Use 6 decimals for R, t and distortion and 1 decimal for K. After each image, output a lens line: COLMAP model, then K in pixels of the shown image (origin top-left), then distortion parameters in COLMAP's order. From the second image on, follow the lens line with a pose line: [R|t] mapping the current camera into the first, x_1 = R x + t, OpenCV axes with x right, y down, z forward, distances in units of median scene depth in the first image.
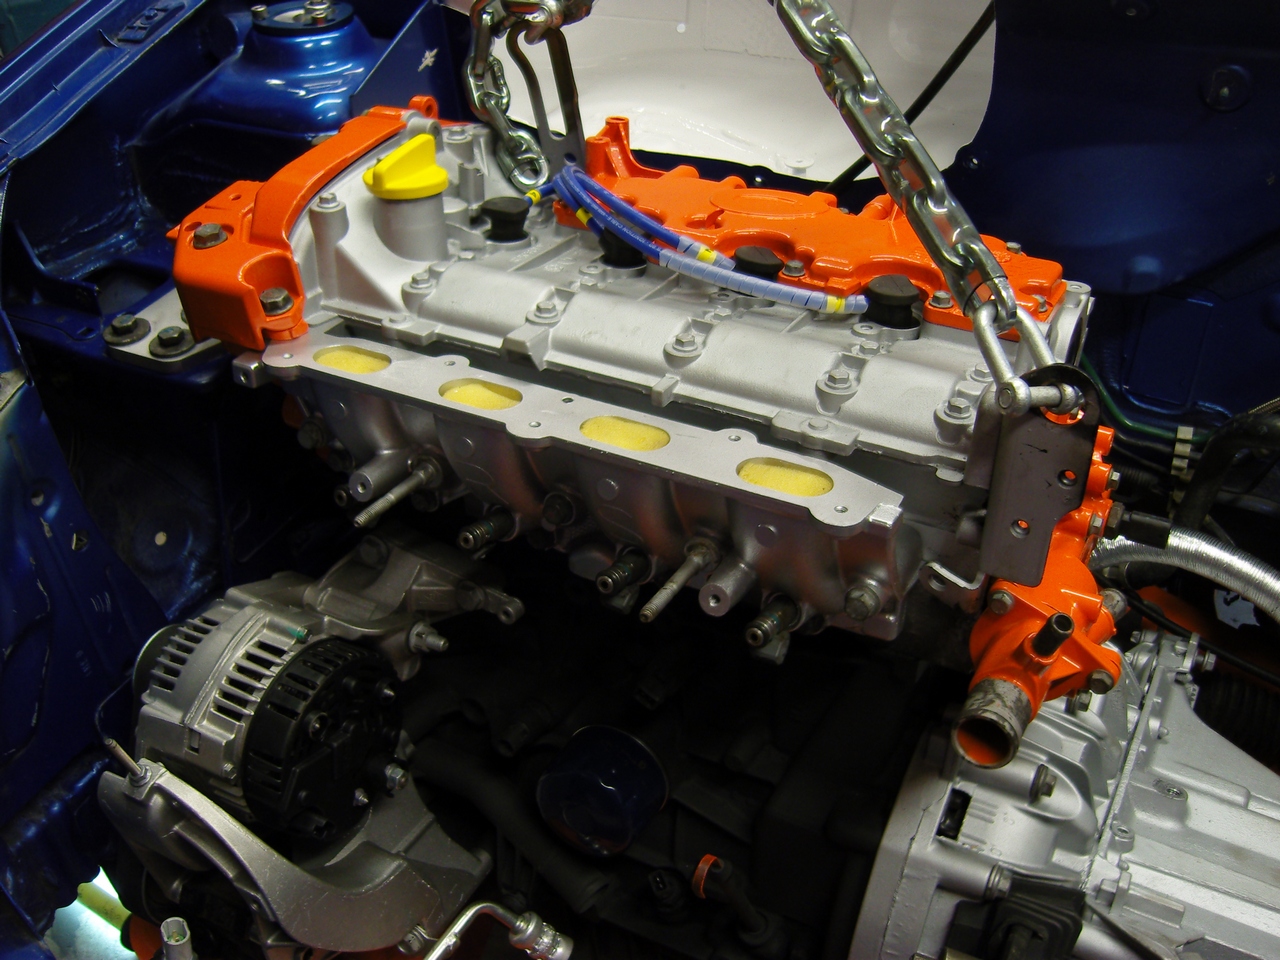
lens RADIAL K [[1333.3, 0, 618.5], [0, 1333.3, 484.6], [0, 0, 1]] dist [-0.151606, 0.110792]
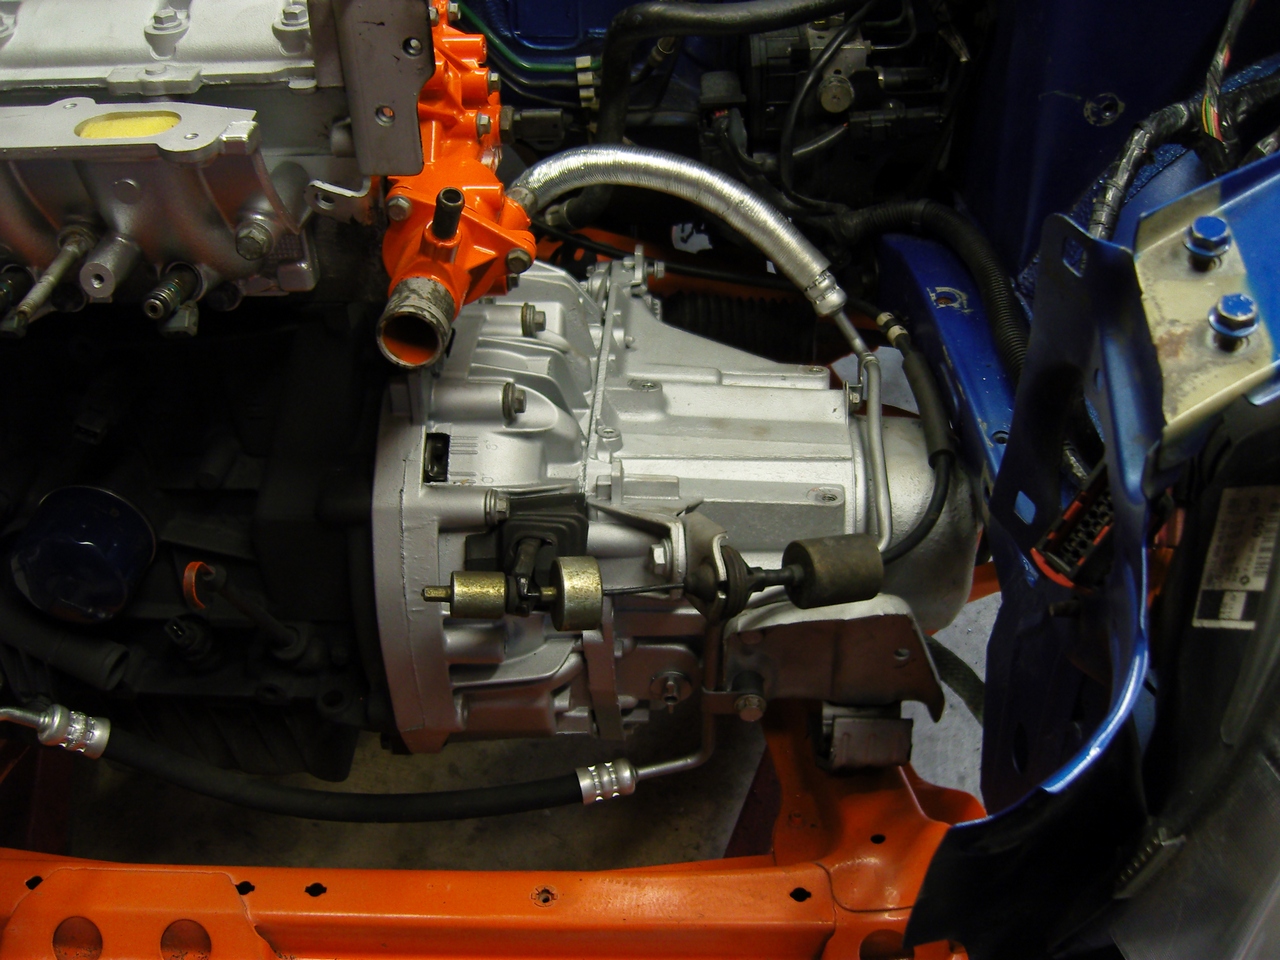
lens RADIAL K [[1333.3, 0, 618.5], [0, 1333.3, 484.6], [0, 0, 1]] dist [-0.151606, 0.110792]
pose [[0.904072, -0.298920, 0.305452, 0.068594], [0.255778, 0.951015, 0.173633, 0.133660], [-0.342392, -0.078849, 0.936243, 0.017216]]
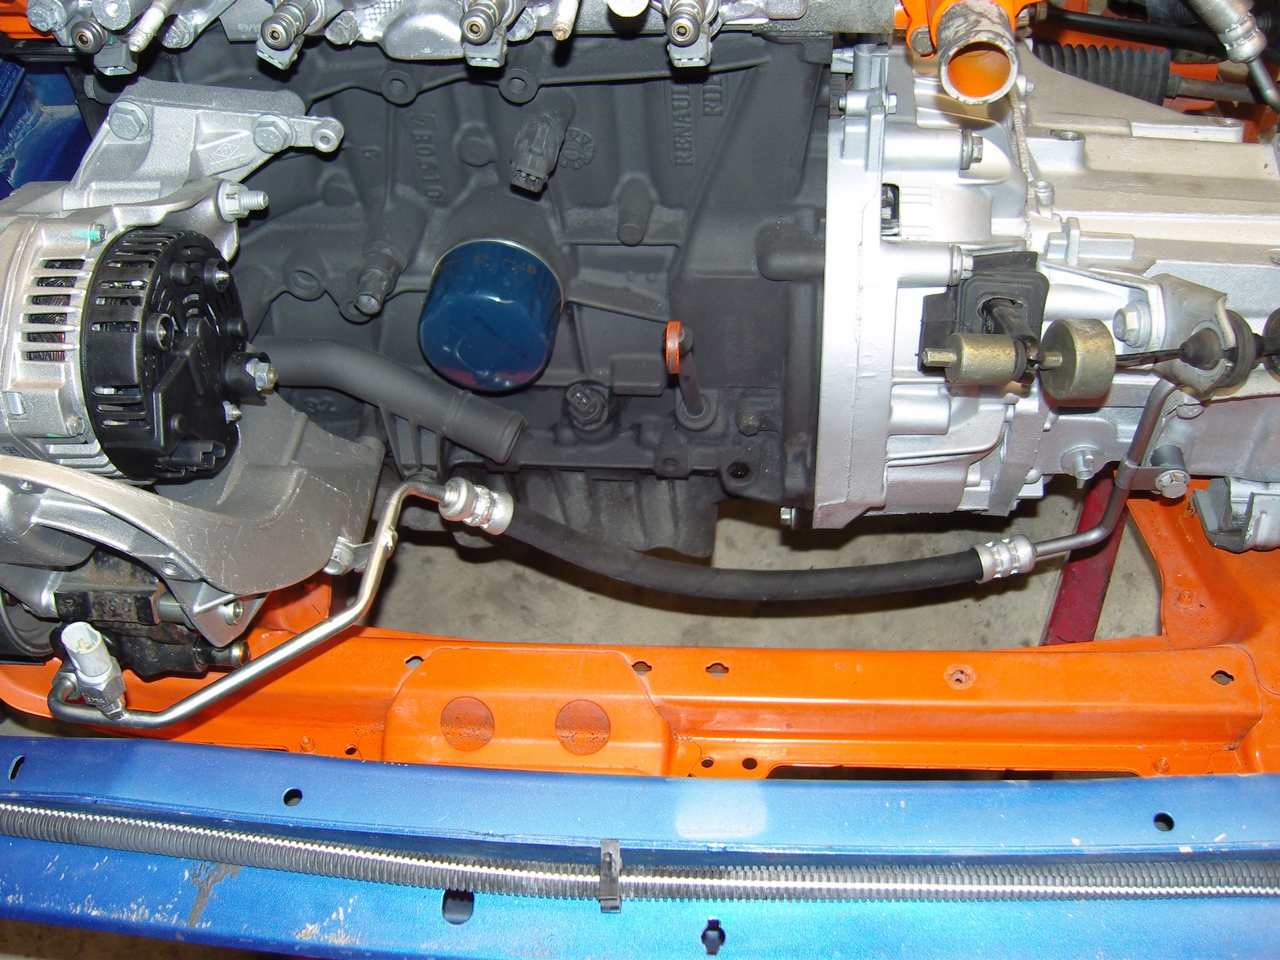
lens RADIAL K [[1333.3, 0, 618.5], [0, 1333.3, 484.6], [0, 0, 1]] dist [-0.151606, 0.110792]
pose [[0.919378, -0.337423, 0.202211, -0.163196], [0.264337, 0.910611, 0.317669, 0.087779], [-0.291324, -0.238606, 0.926389, 0.171241]]
